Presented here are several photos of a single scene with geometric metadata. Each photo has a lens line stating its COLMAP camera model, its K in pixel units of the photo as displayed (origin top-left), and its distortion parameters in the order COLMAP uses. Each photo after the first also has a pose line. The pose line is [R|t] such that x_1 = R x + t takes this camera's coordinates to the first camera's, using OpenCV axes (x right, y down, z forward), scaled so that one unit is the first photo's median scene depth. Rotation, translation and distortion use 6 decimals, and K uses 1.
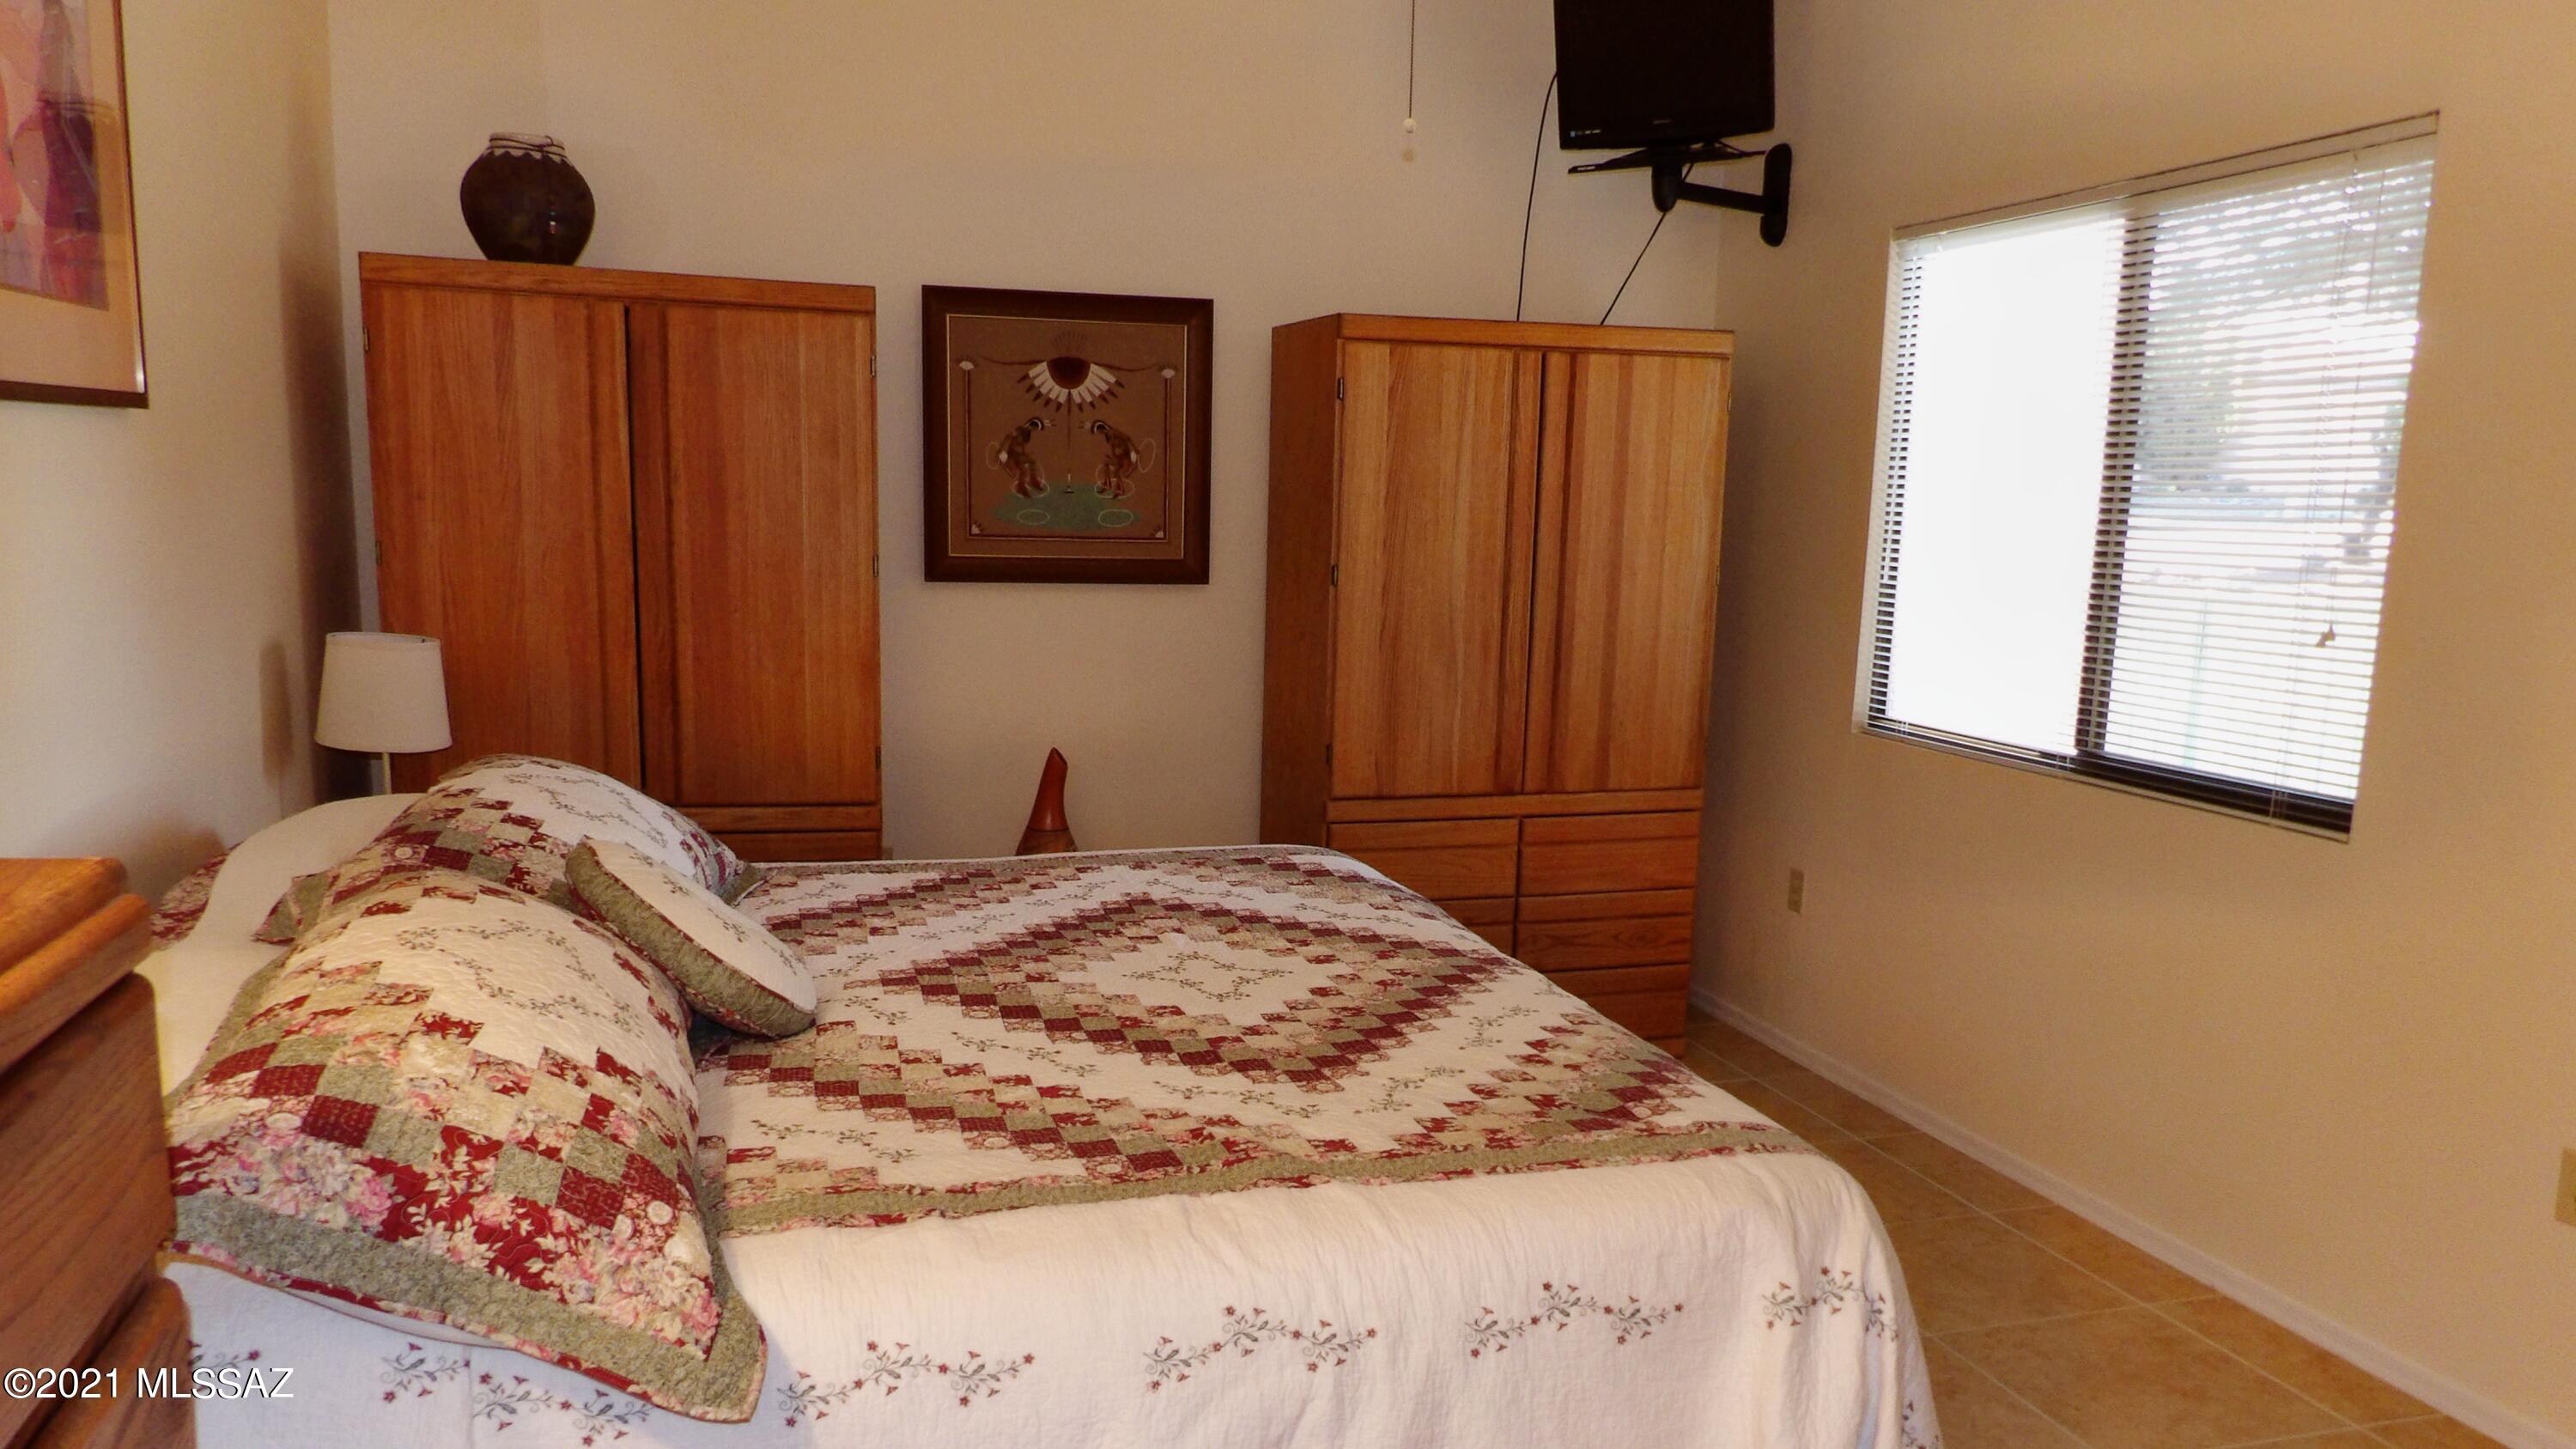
lens RADIAL K [[1772.6, 0, 1288.6], [0, 1772.6, 812.2], [0, 0, 1]] dist [-0.042429, -0.000399]
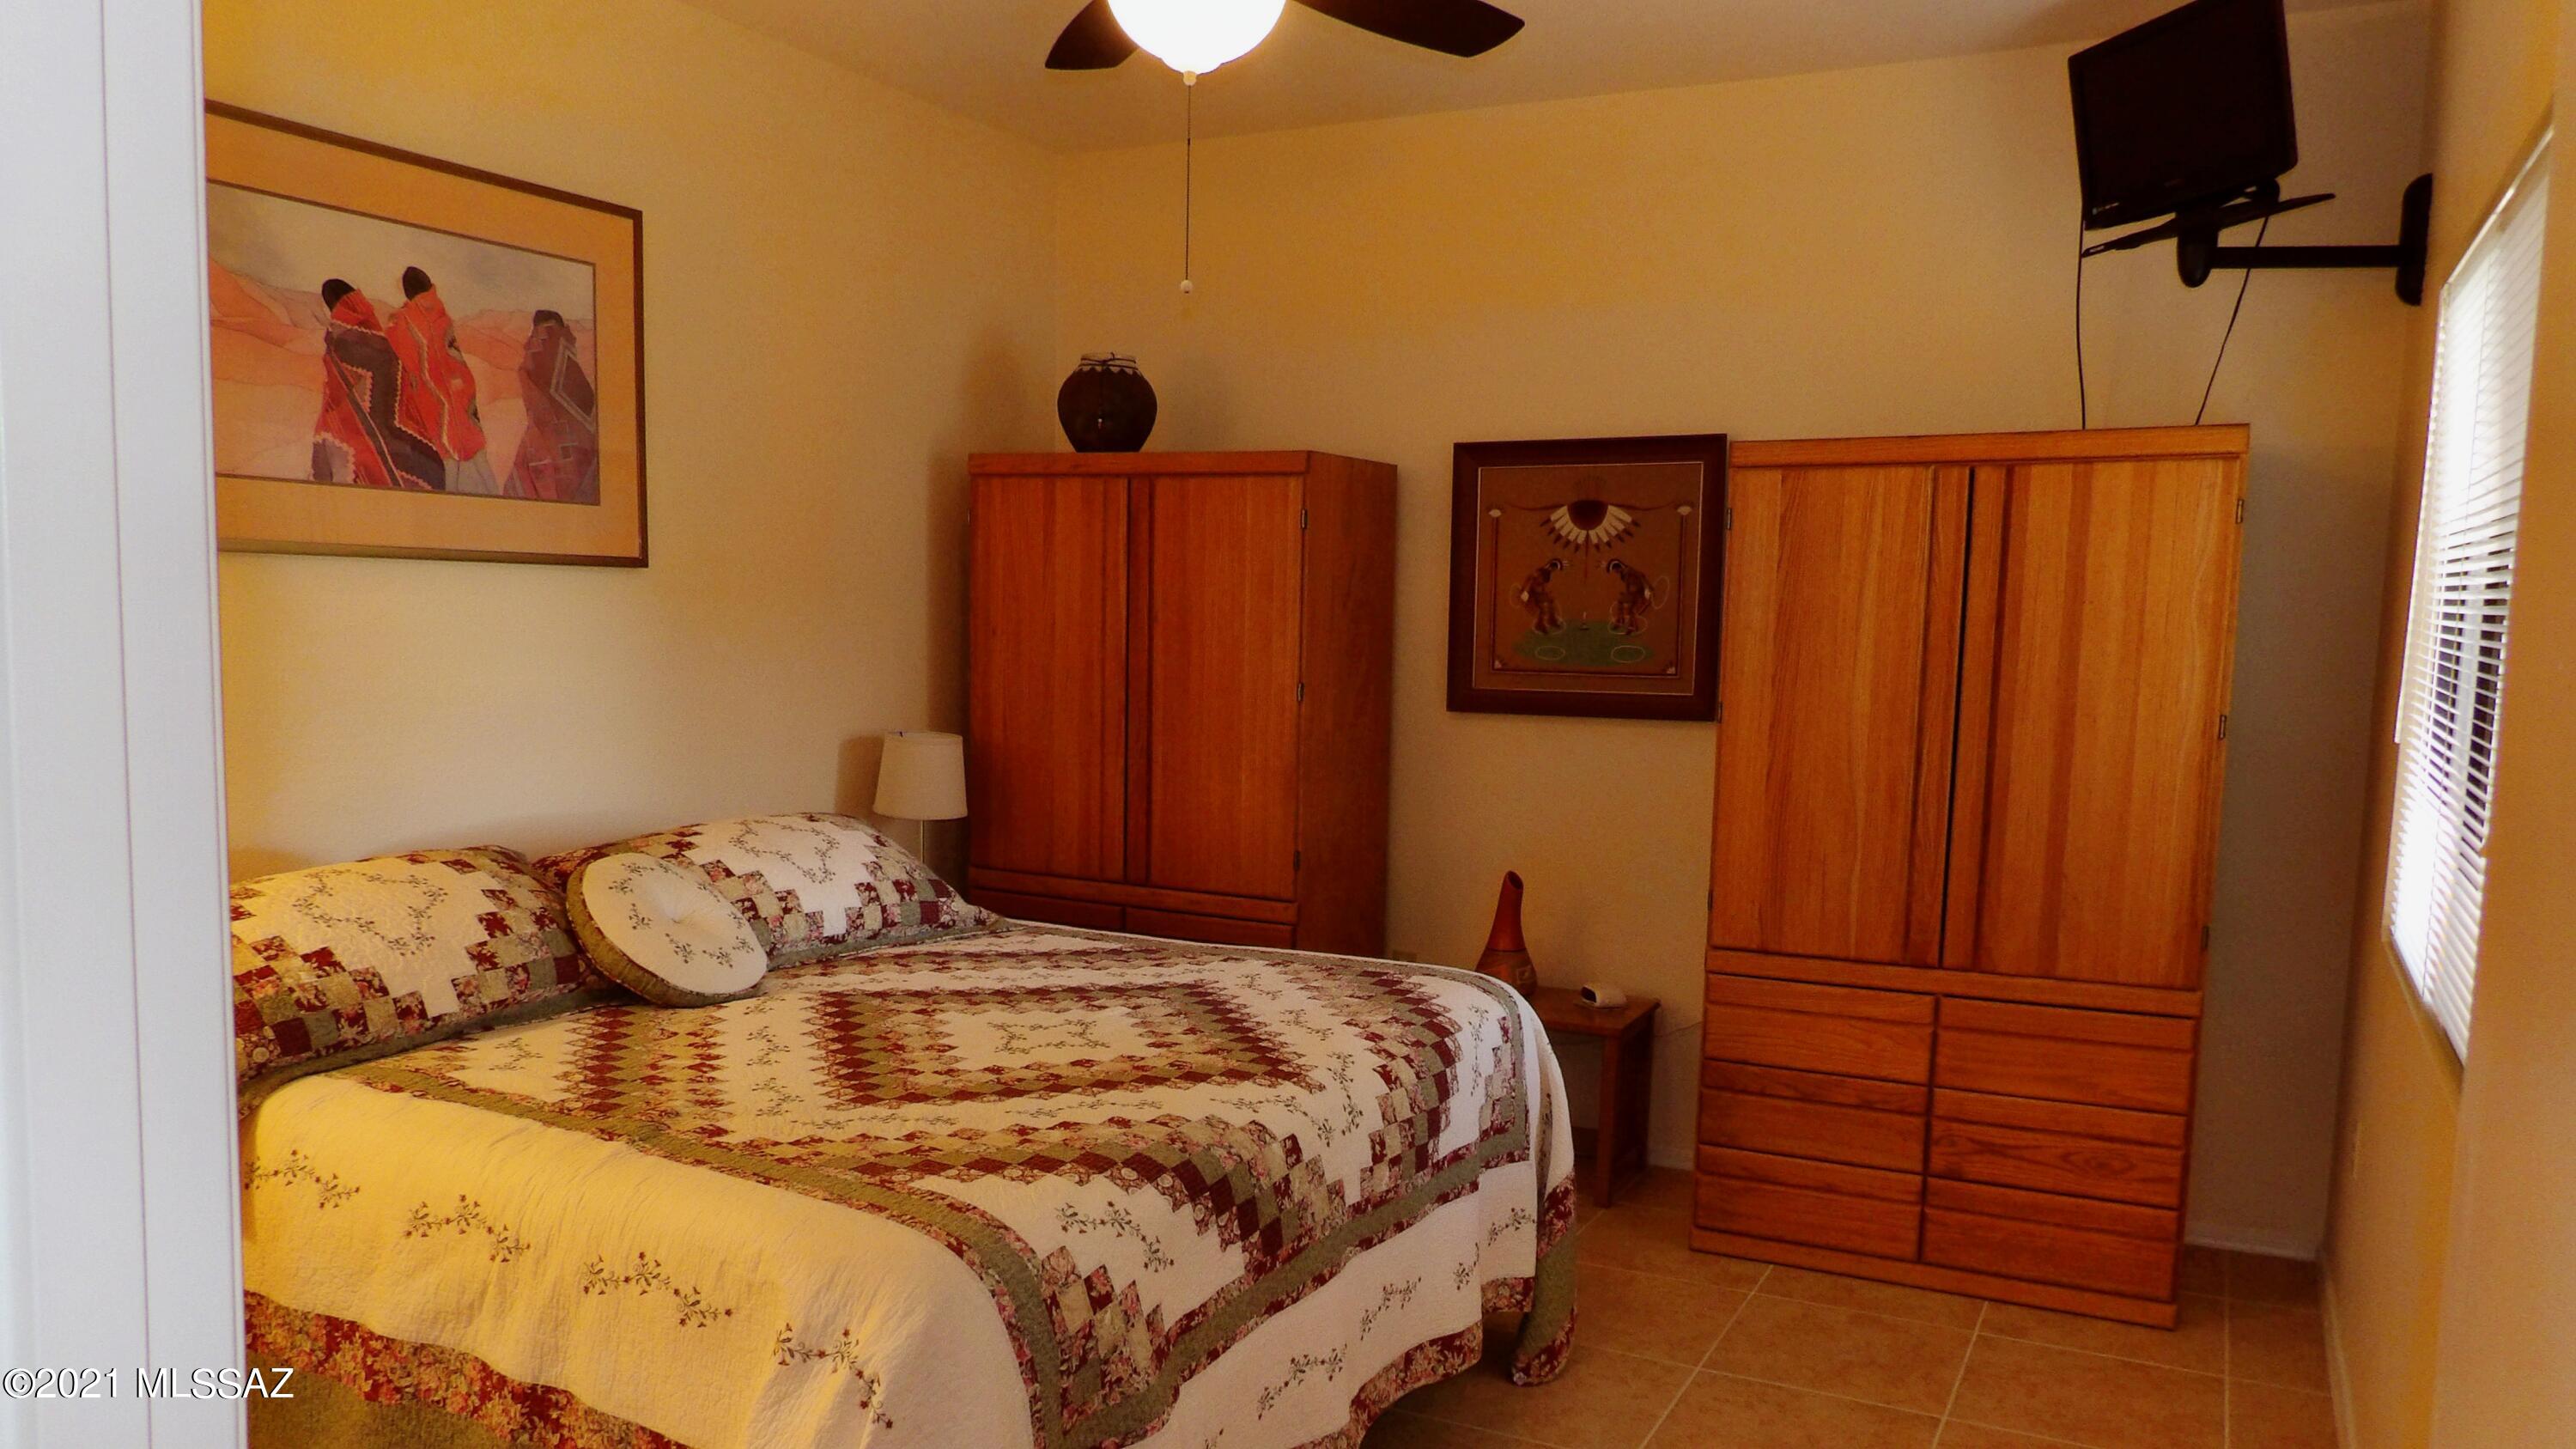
lens RADIAL K [[1807.1, 0, 1288.0], [0, 1807.1, 724.5], [0, 0, 1]] dist [-0.032639, 0.005322]
pose [[0.710570, 0.032592, -0.702872, 0.633413], [-0.126990, 0.988463, -0.082546, -0.021645], [0.692073, 0.147912, 0.706511, 0.186192]]
